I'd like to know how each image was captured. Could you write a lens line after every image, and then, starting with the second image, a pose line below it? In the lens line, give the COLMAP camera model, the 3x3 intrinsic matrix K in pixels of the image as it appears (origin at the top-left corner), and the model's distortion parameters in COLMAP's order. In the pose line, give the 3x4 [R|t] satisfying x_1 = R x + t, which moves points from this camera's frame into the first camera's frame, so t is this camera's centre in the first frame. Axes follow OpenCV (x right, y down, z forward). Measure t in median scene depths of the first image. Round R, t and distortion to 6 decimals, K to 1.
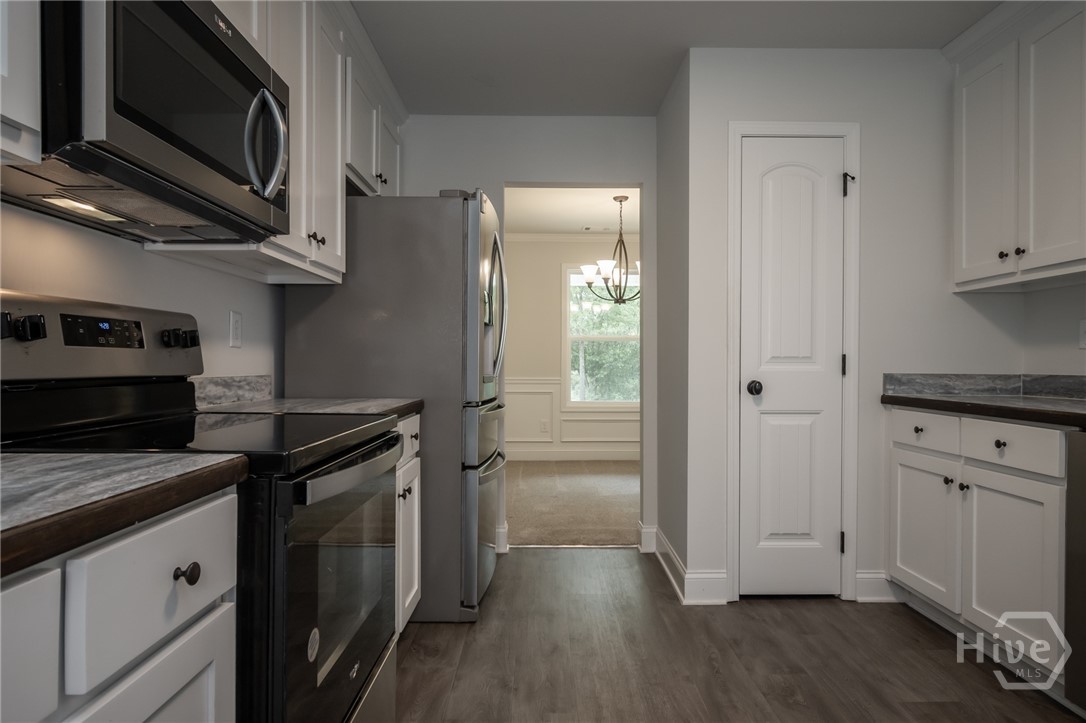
lens RADIAL K [[636.2, 0, 538.8], [0, 636.2, 363.9], [0, 0, 1]] dist [0.005274, 0.000999]
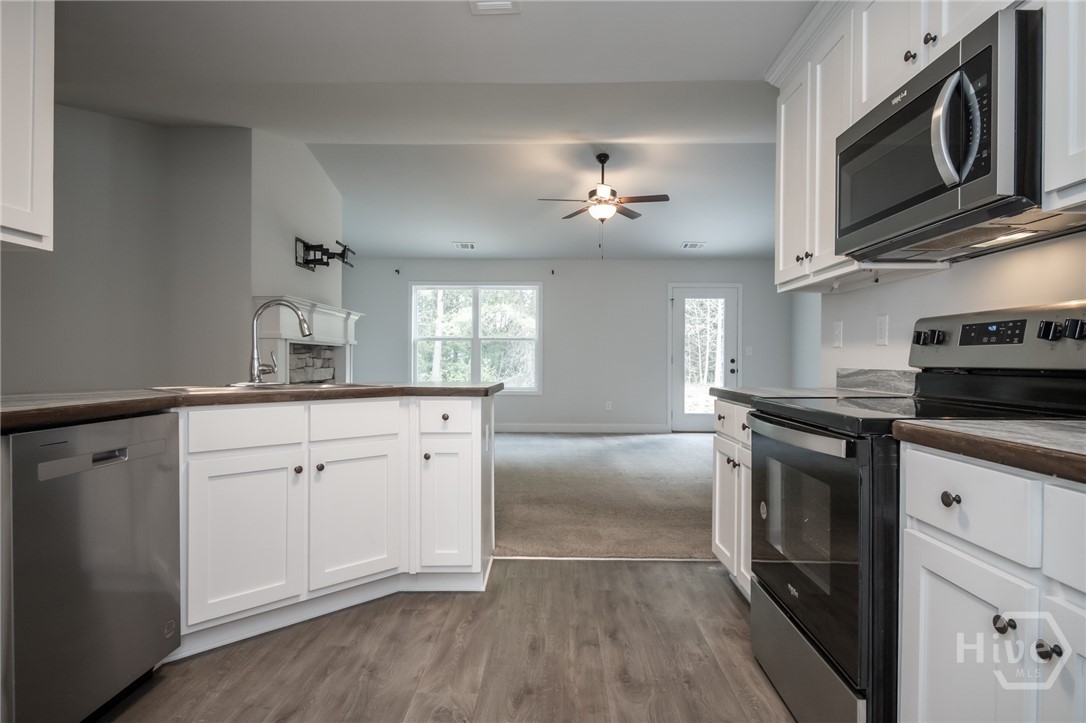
lens RADIAL K [[583.1, 0, 539.9], [0, 583.1, 366.4], [0, 0, 1]] dist [-0.000446, -0.002579]
pose [[-0.999778, -0.006536, 0.020015, 0.120718], [-0.006363, 0.999942, 0.008684, 0.007588], [-0.020071, 0.008555, -0.999762, 1.481346]]
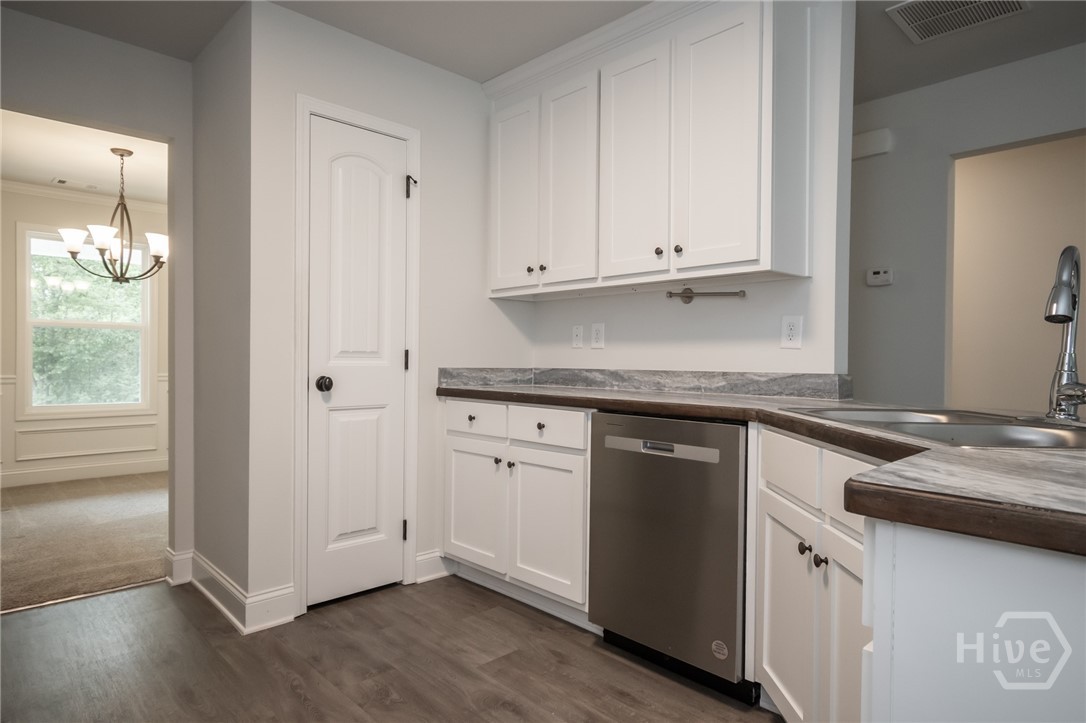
lens RADIAL K [[636.2, 0, 548.8], [0, 636.2, 365.1], [0, 0, 1]] dist [0.005274, 0.000999]
pose [[0.729009, -0.003163, 0.684497, -0.064306], [-0.004592, 0.999944, 0.009510, -0.000794], [-0.684489, -0.010076, 0.728954, 0.081542]]
